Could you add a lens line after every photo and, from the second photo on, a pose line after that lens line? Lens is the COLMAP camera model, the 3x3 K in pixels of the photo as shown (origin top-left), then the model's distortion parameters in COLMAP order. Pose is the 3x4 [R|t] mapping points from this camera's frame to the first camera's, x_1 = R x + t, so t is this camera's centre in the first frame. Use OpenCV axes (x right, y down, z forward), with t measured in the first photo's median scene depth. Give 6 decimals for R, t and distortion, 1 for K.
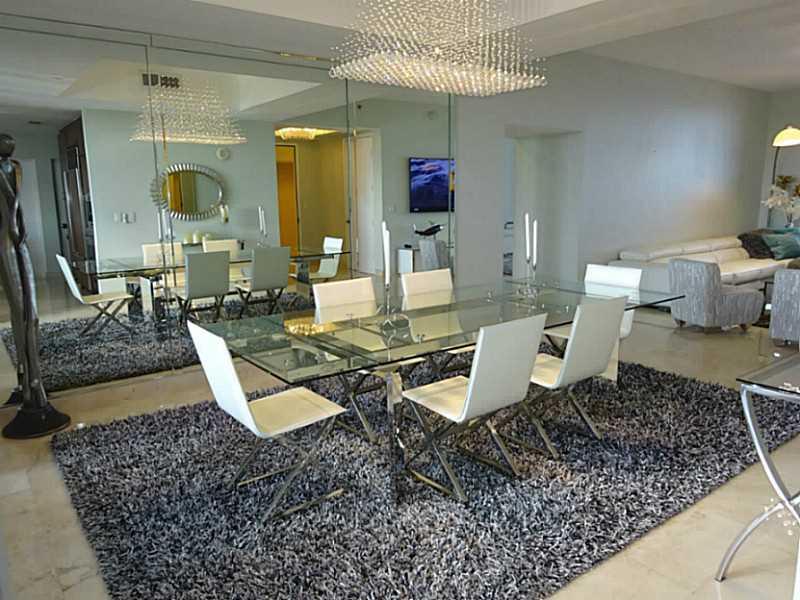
lens RADIAL K [[584.2, 0, 400.0], [0, 584.2, 300.0], [0, 0, 1]] dist [-0.003340, -0.008929]
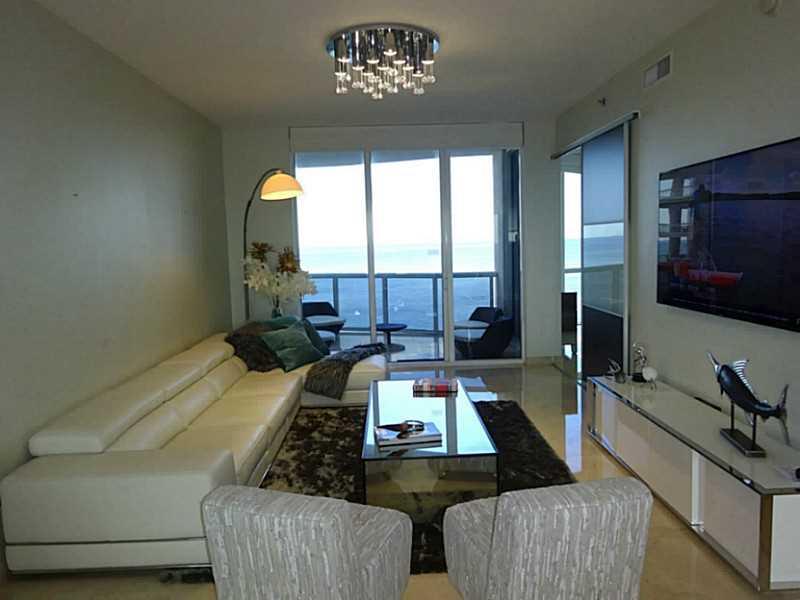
lens RADIAL K [[584.2, 0, 400.0], [0, 584.2, 300.0], [0, 0, 1]] dist [-0.003340, -0.008929]
pose [[0.581027, -0.085235, 0.809409, 0.193692], [0.169855, 0.985302, -0.018172, -0.114034], [-0.795963, 0.148040, 0.586964, 0.503372]]
